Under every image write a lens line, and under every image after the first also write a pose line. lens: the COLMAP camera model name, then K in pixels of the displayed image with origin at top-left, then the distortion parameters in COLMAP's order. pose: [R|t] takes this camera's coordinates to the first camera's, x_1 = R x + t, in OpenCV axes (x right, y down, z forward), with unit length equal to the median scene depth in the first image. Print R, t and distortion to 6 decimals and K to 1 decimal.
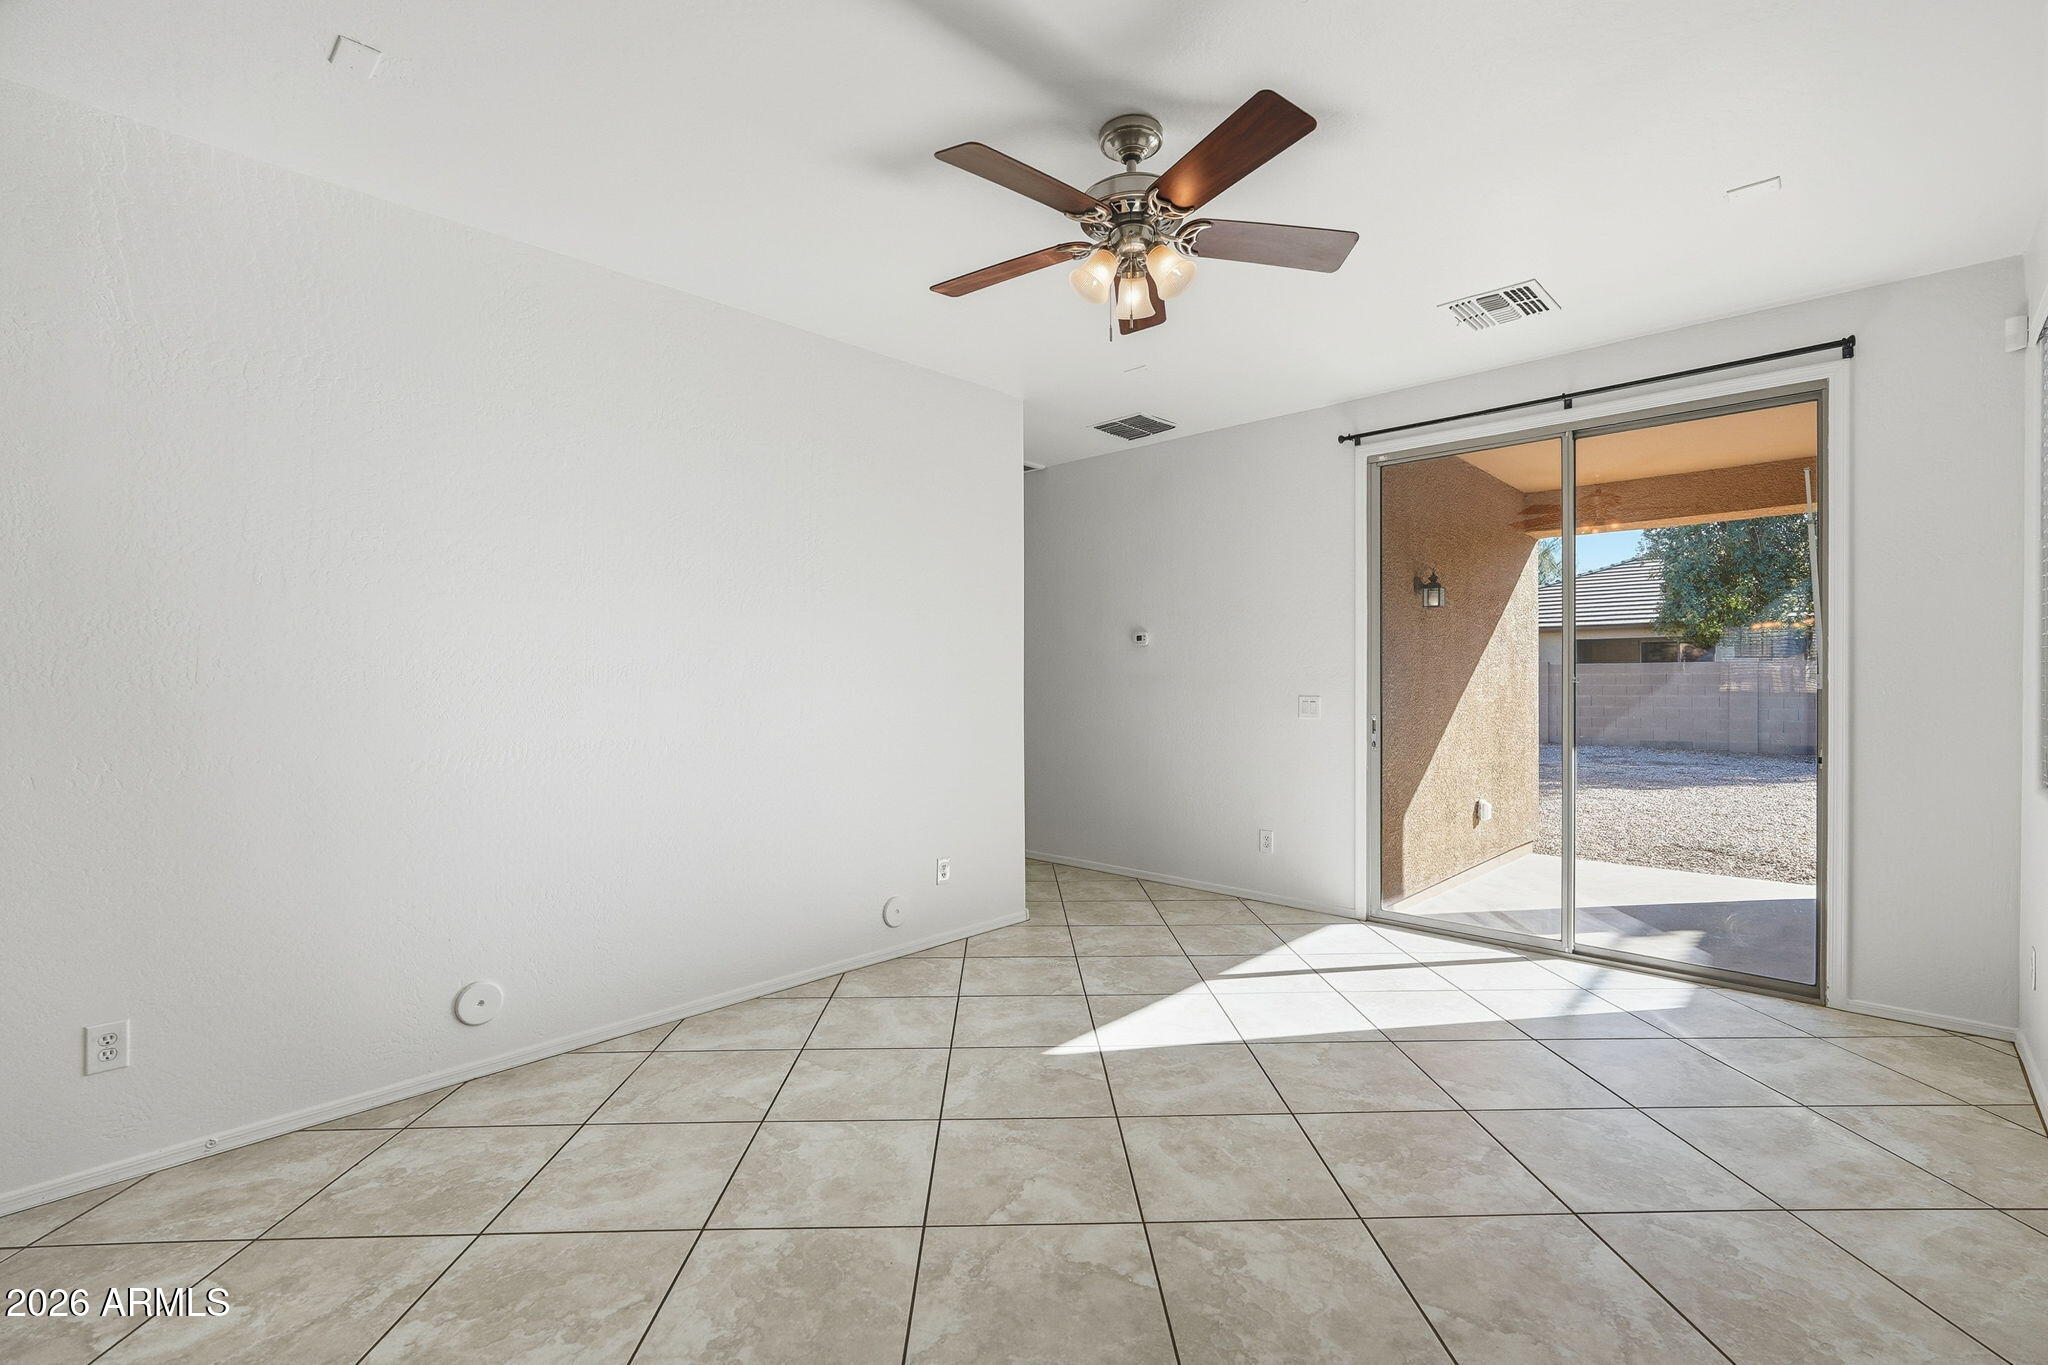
lens RADIAL K [[910.8, 0, 1024.3], [0, 910.8, 682.2], [0, 0, 1]] dist [-0.004407, 0.003818]
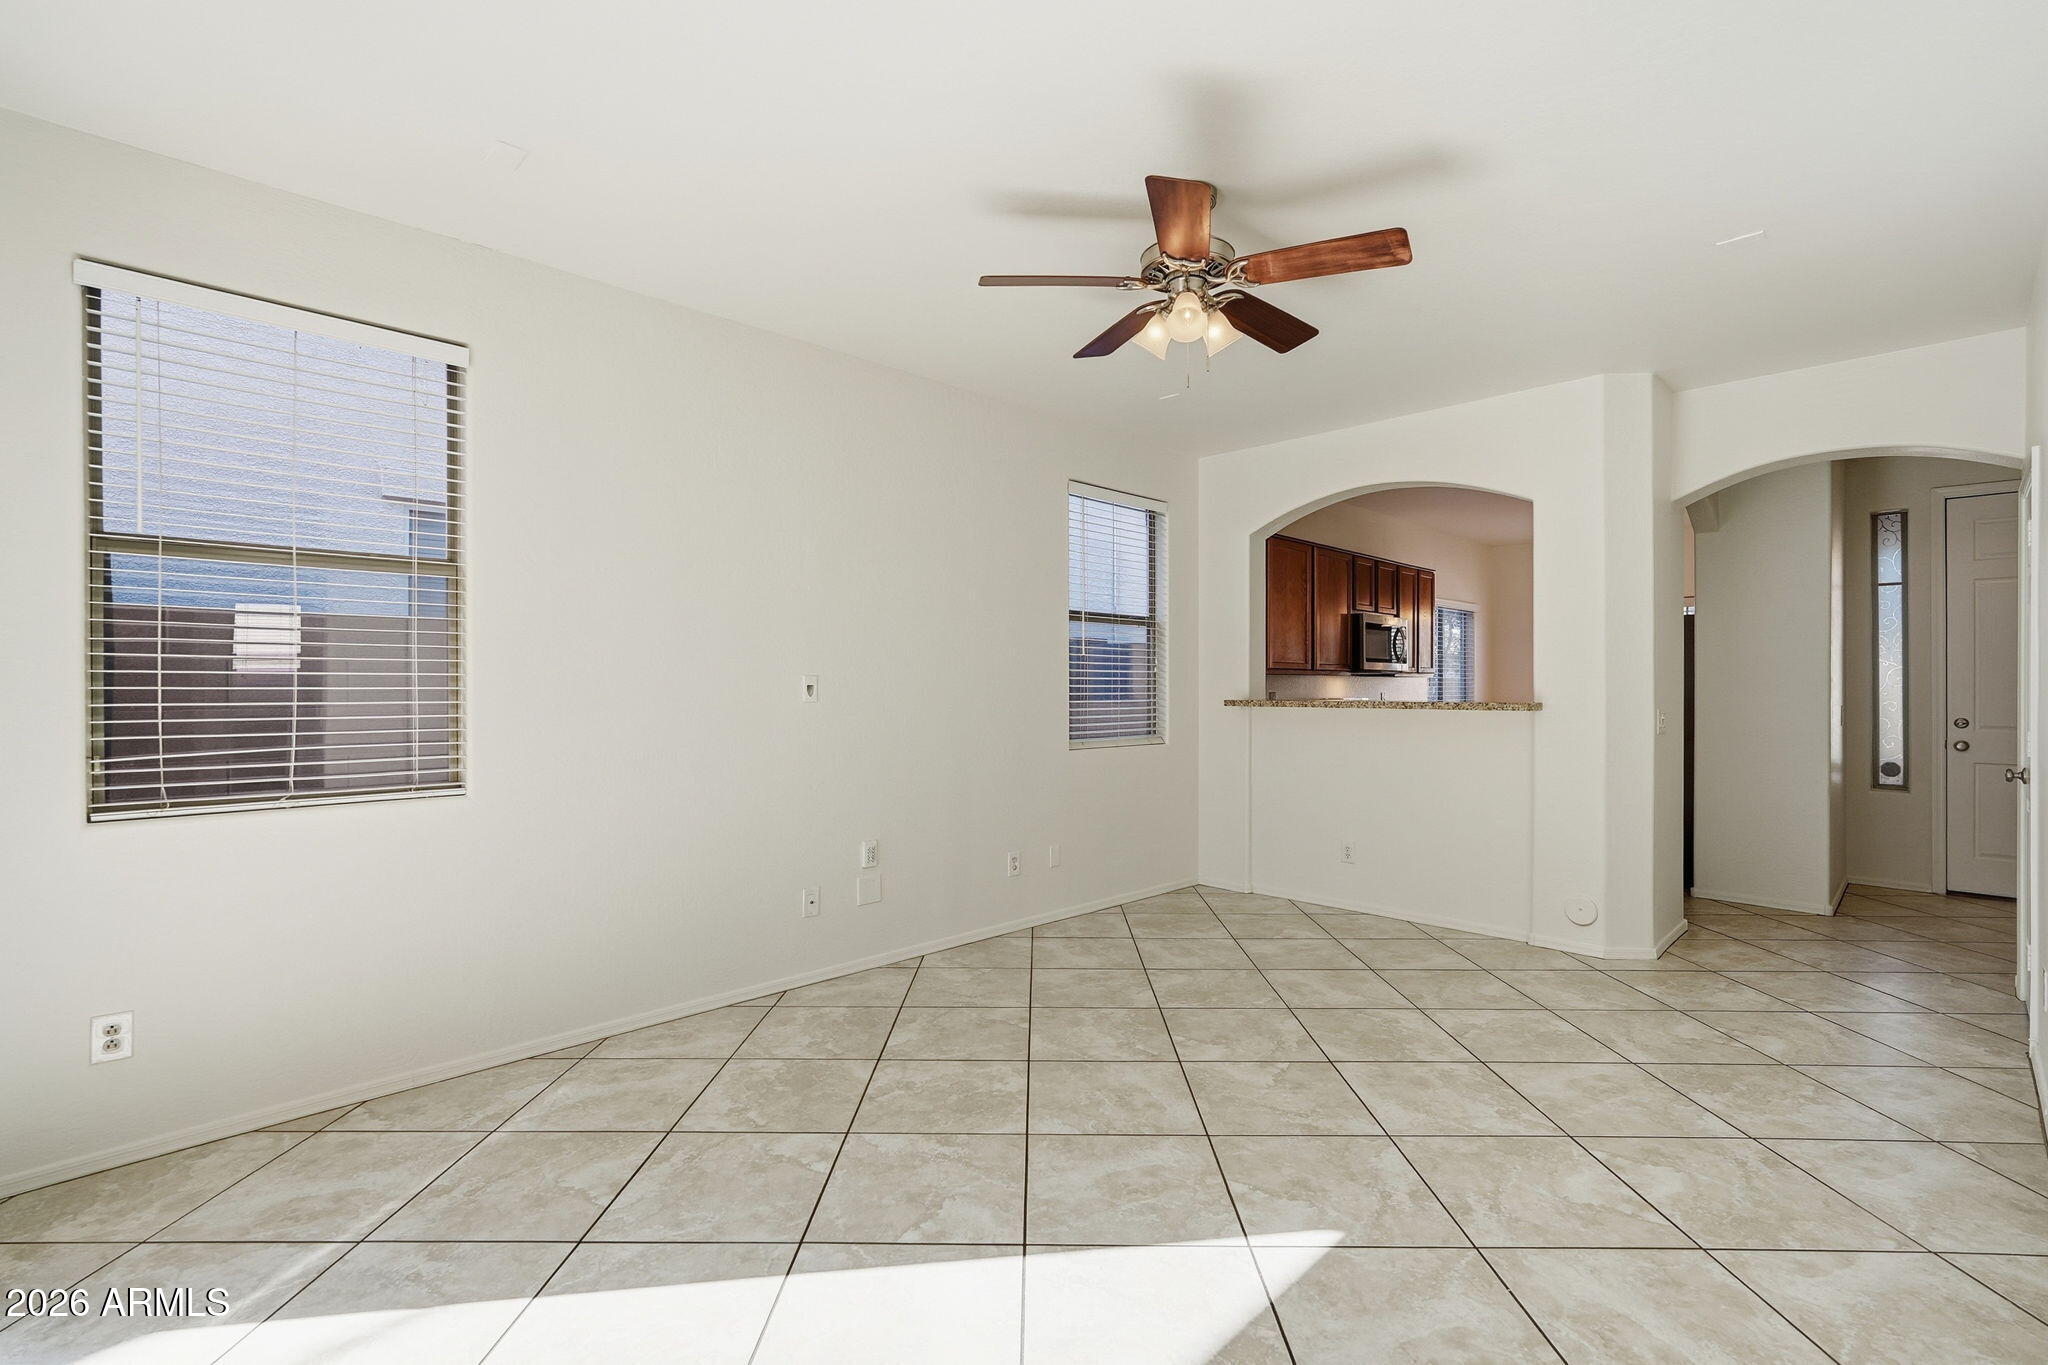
lens RADIAL K [[910.8, 0, 1027.9], [0, 910.8, 684.5], [0, 0, 1]] dist [-0.004407, 0.003818]
pose [[-0.999506, 0.003099, 0.031276, 0.277720], [0.003110, 0.999995, 0.000326, -0.007458], [-0.031275, 0.000424, -0.999511, 2.092599]]
